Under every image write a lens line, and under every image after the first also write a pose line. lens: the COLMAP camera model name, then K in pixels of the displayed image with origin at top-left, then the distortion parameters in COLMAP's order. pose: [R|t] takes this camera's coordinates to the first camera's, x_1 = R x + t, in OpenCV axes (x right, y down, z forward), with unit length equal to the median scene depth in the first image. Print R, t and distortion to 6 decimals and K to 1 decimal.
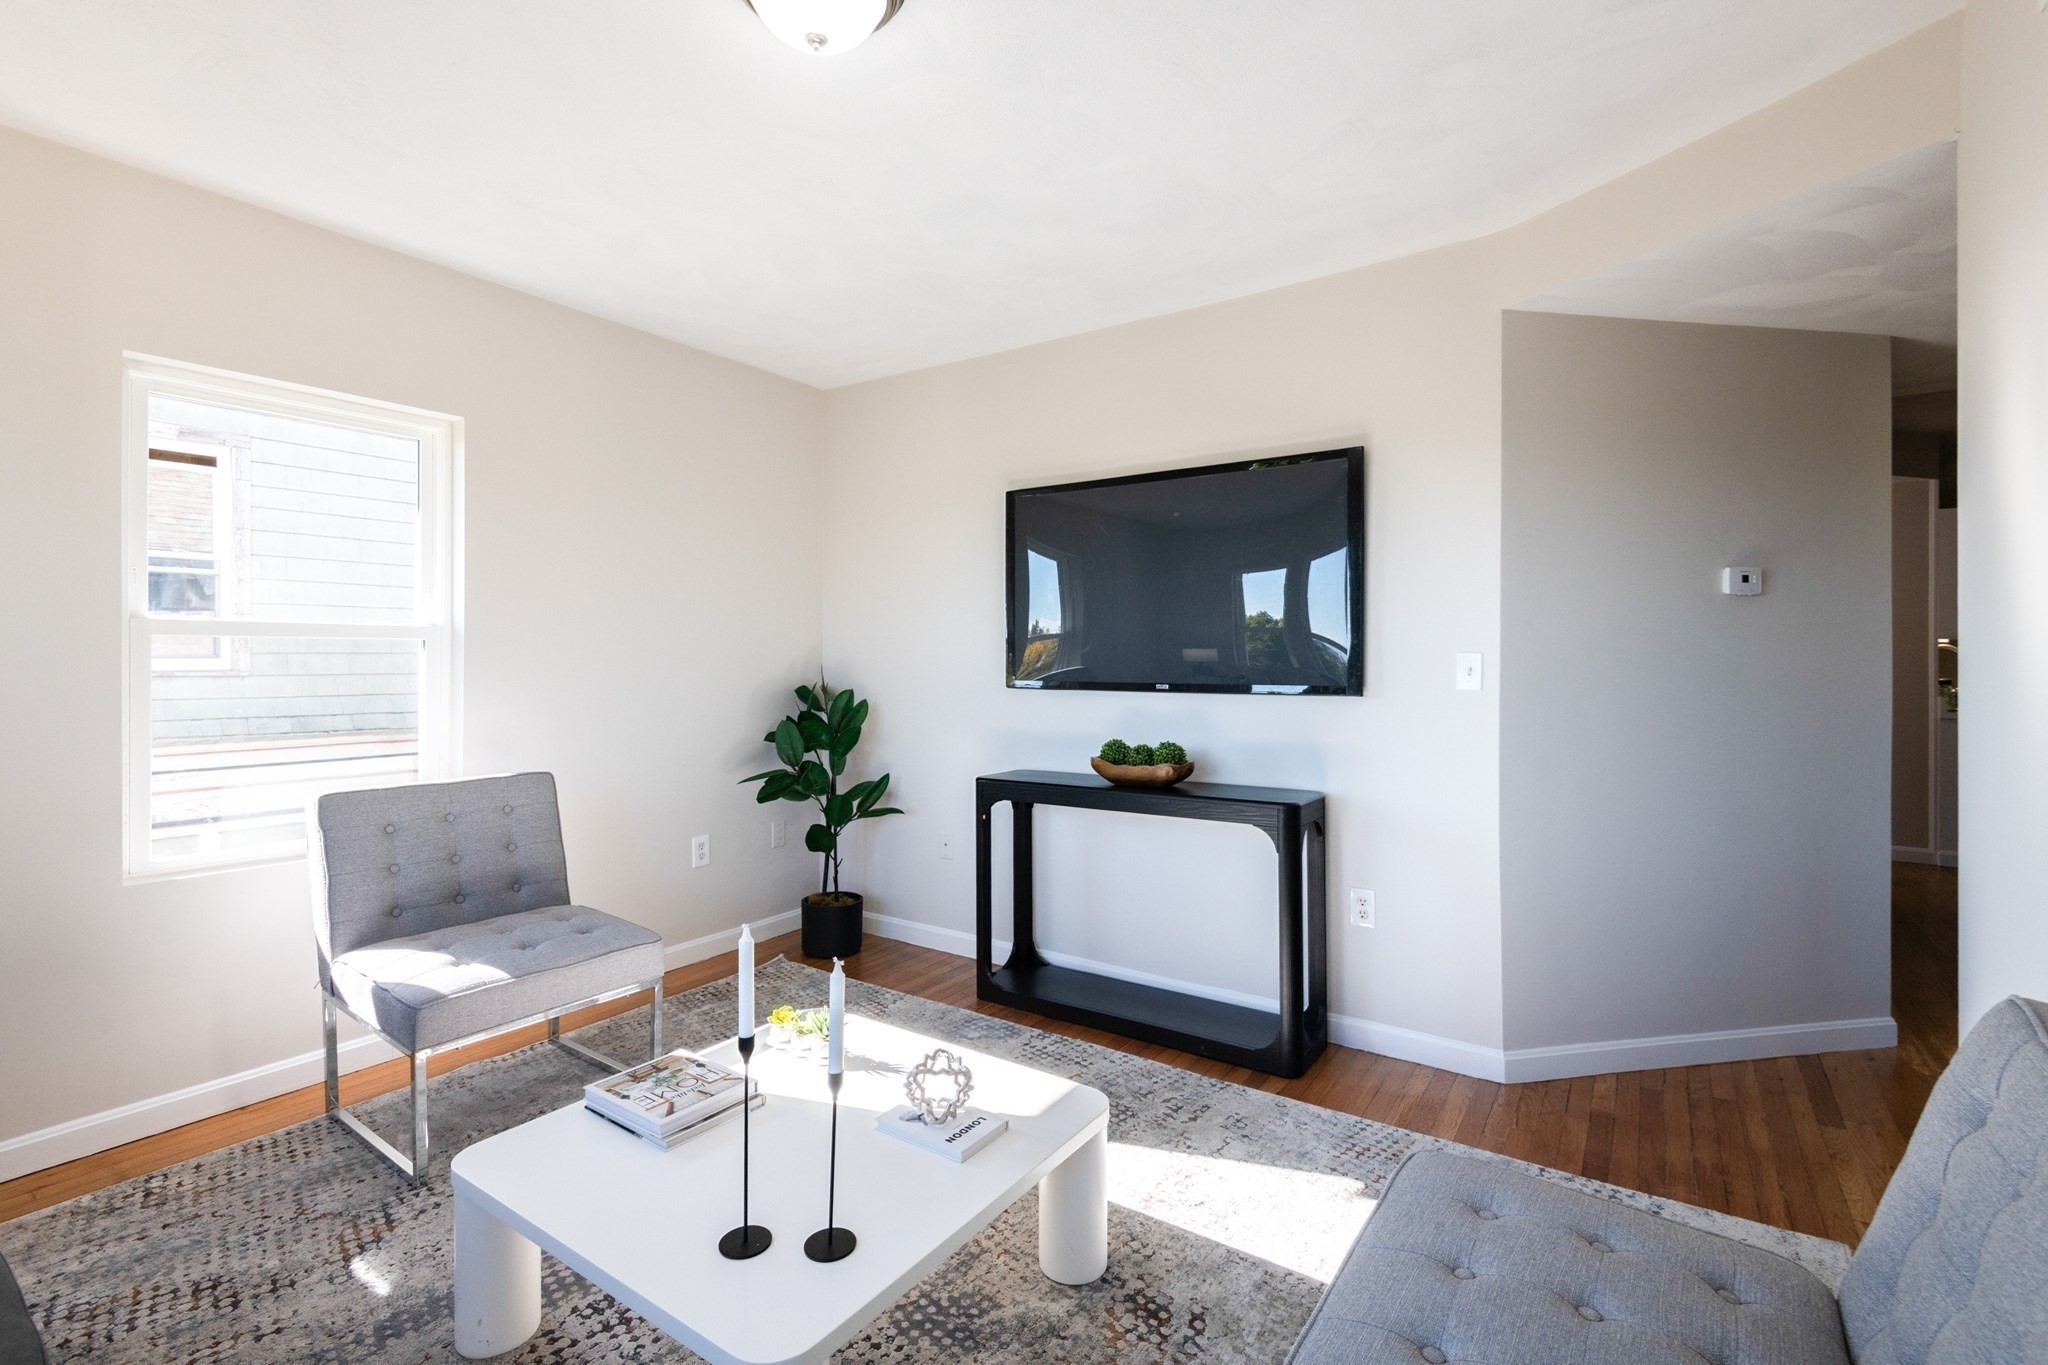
lens RADIAL K [[938.2, 0, 1035.1], [0, 938.2, 668.6], [0, 0, 1]] dist [0.009236, -0.005095]
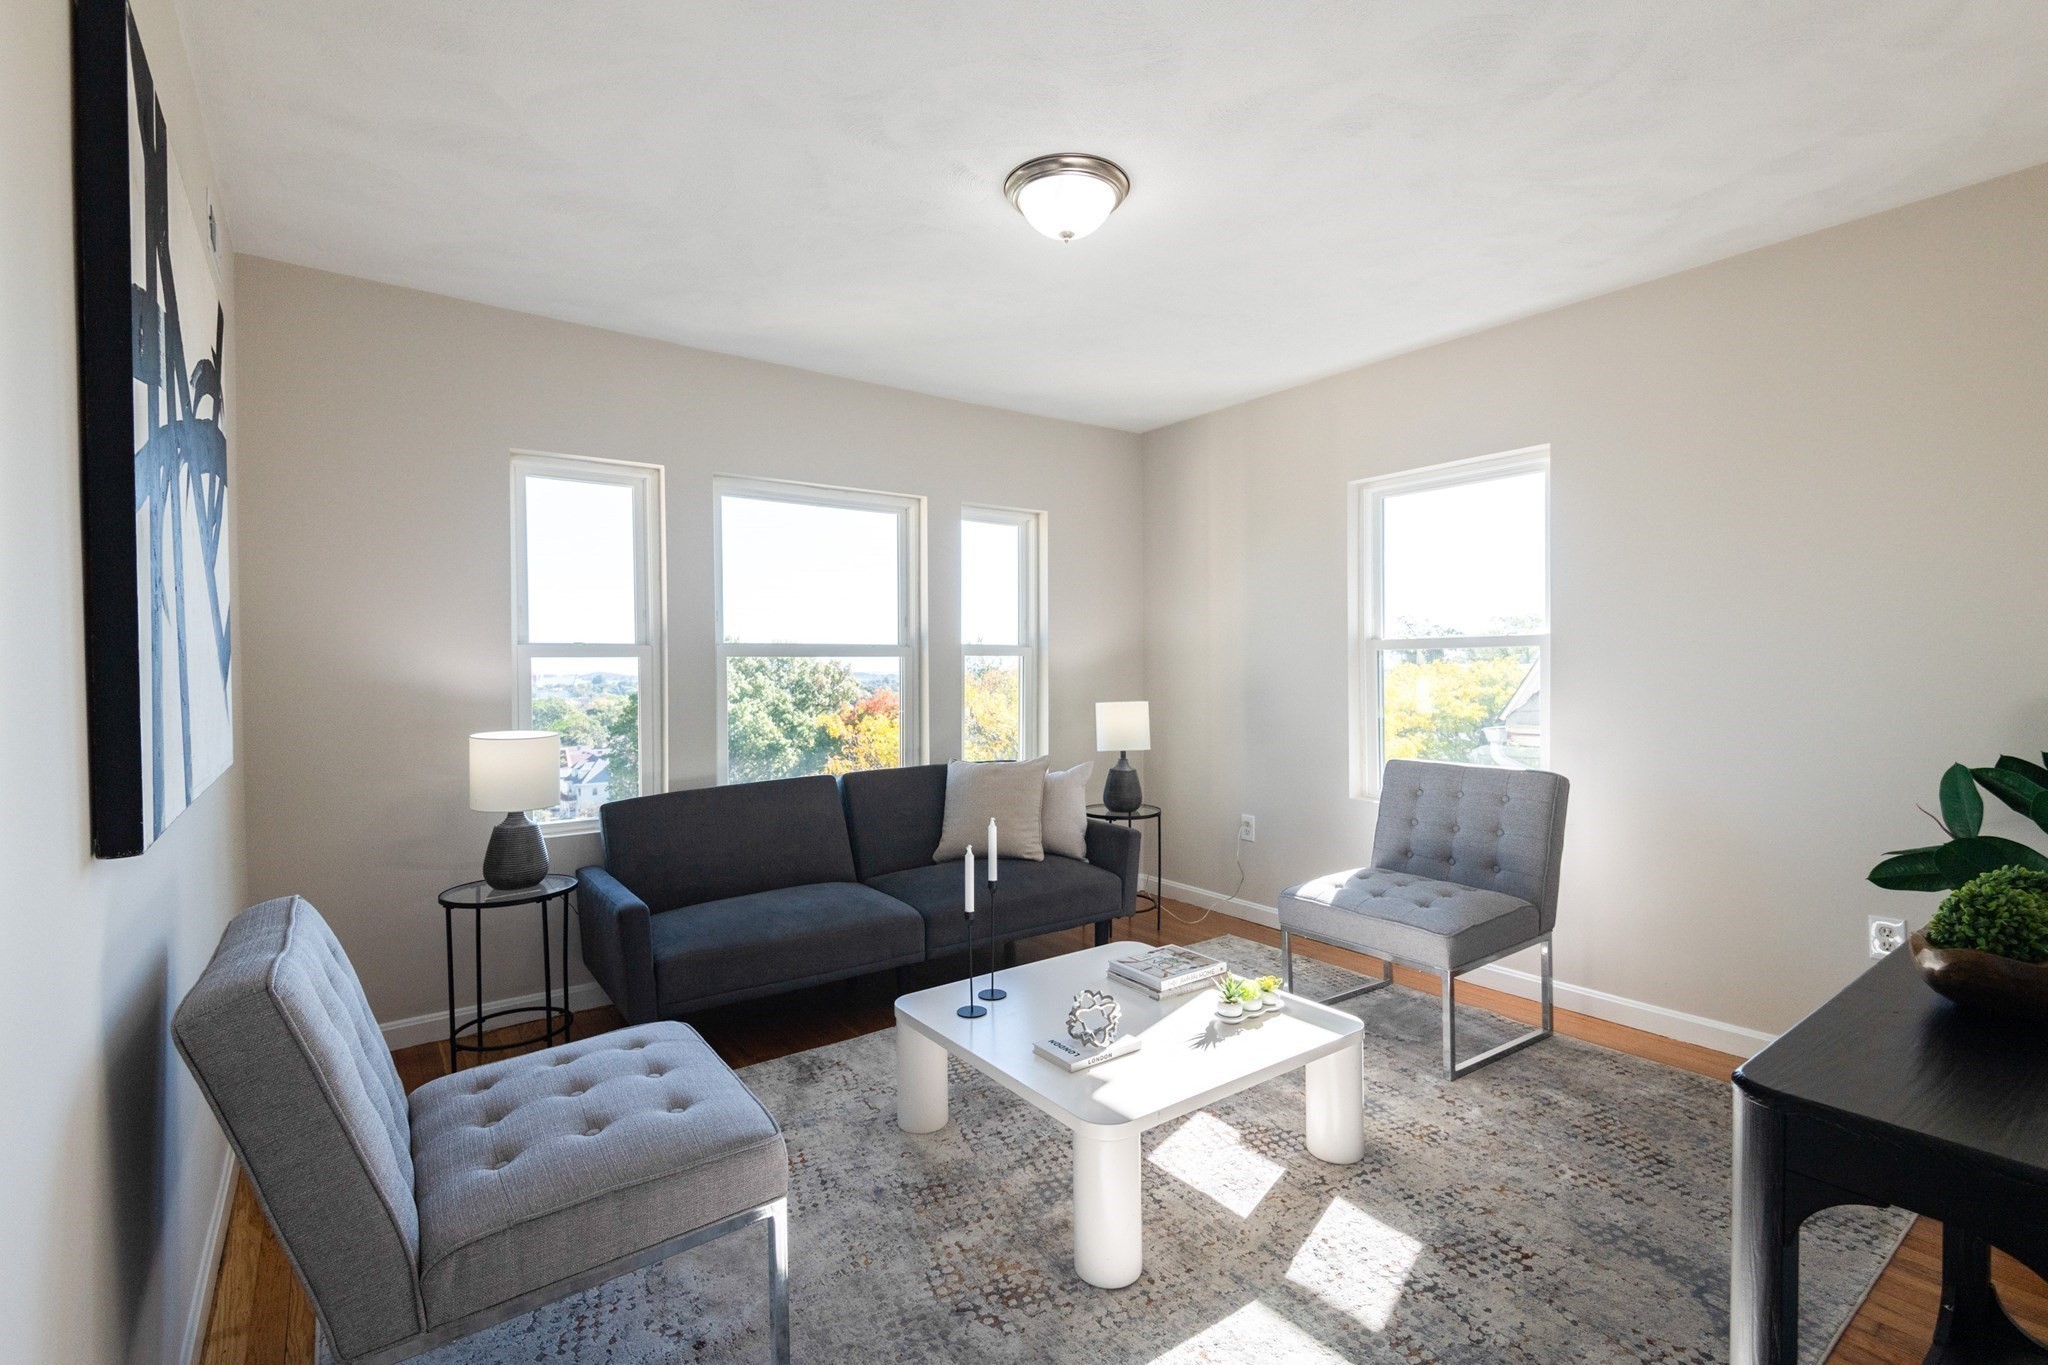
lens RADIAL K [[938.2, 0, 1038.9], [0, 938.2, 675.4], [0, 0, 1]] dist [0.009236, -0.005095]
pose [[-0.327083, 0.020368, -0.944776, 0.763660], [-0.003383, 0.999736, 0.022724, -0.026200], [0.944990, 0.010629, -0.326928, 0.937131]]
